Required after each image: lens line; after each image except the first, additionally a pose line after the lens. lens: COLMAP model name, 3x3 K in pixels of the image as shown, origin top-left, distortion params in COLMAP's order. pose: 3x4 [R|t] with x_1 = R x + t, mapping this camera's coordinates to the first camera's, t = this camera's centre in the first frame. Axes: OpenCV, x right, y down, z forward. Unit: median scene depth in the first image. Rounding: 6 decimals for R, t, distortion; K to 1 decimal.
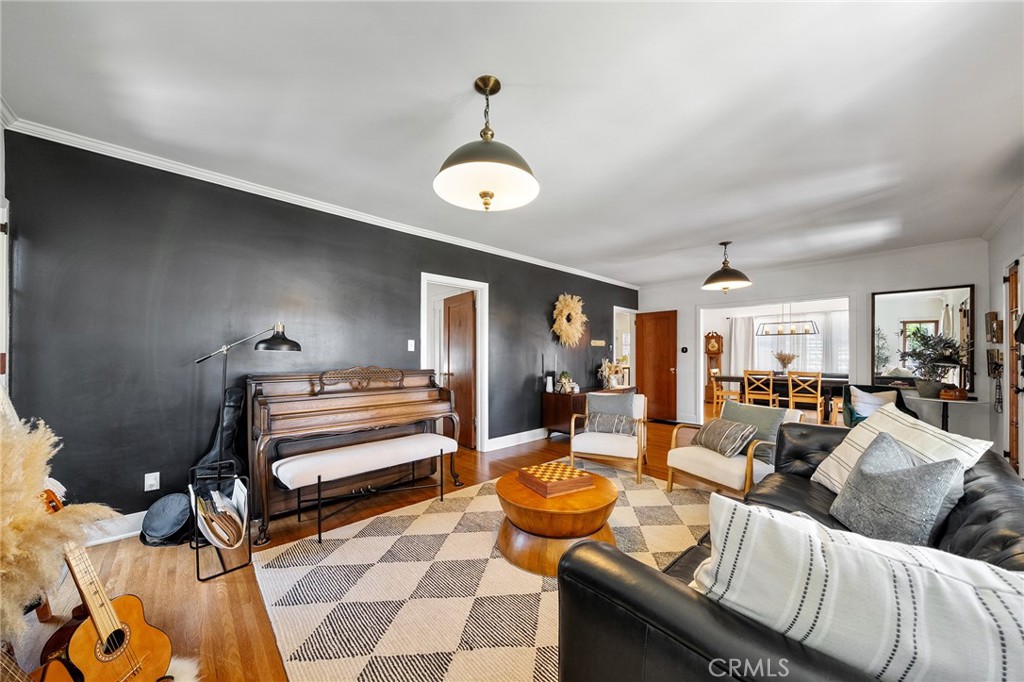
lens RADIAL K [[357.1, 0, 501.9], [0, 357.1, 351.7], [0, 0, 1]] dist [-0.002255, -0.000215]
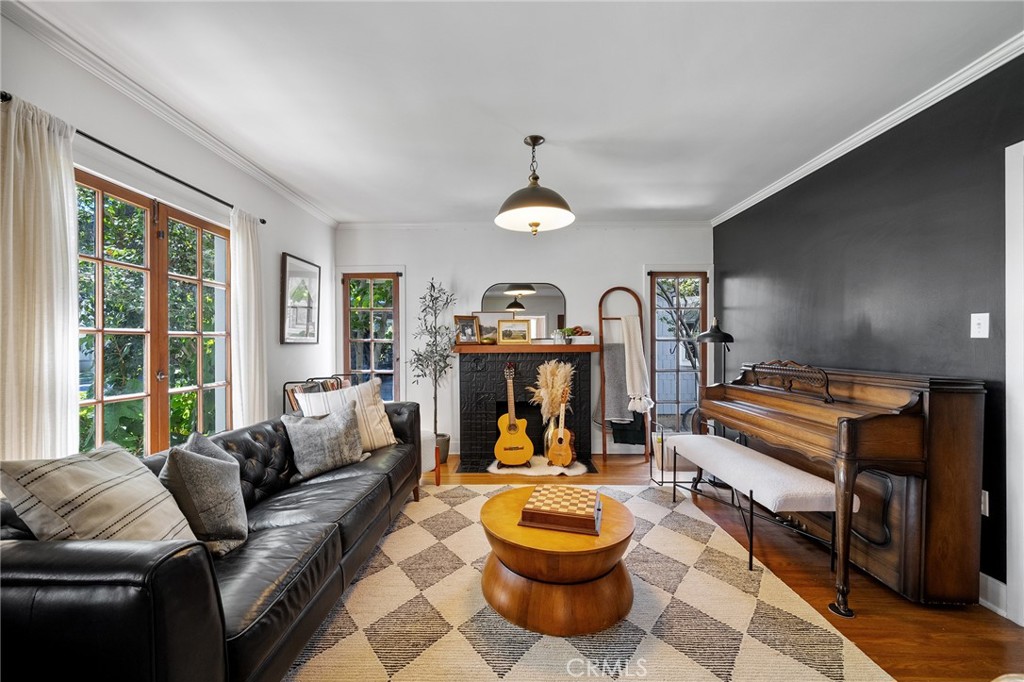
lens RADIAL K [[402.1, 0, 509.1], [0, 402.1, 344.6], [0, 0, 1]] dist [-0.002984, -0.000322]
pose [[-0.673769, 0.002970, -0.738936, 0.390910], [0.008582, 0.999956, -0.003806, 0.002342], [0.738892, -0.008906, -0.673765, 0.678953]]
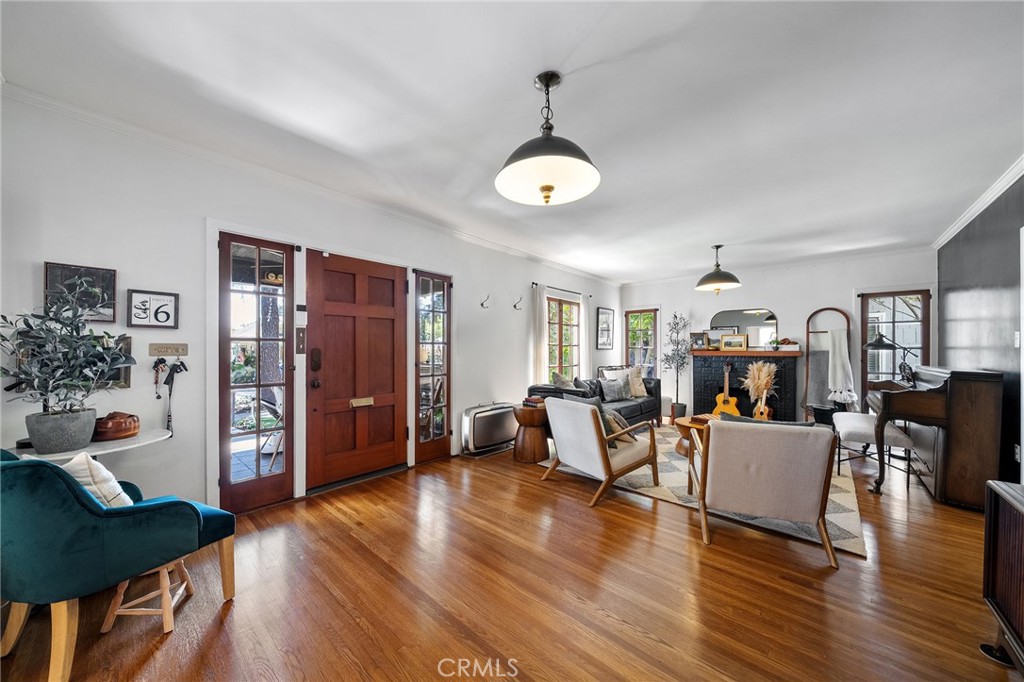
lens RADIAL K [[357.1, 0, 505.1], [0, 357.1, 348.2], [0, 0, 1]] dist [-0.002255, -0.000215]
pose [[-0.994825, -0.007155, -0.101347, 0.613954], [-0.005895, 0.999902, -0.012721, 0.010273], [0.101428, -0.012058, -0.994770, 1.201506]]
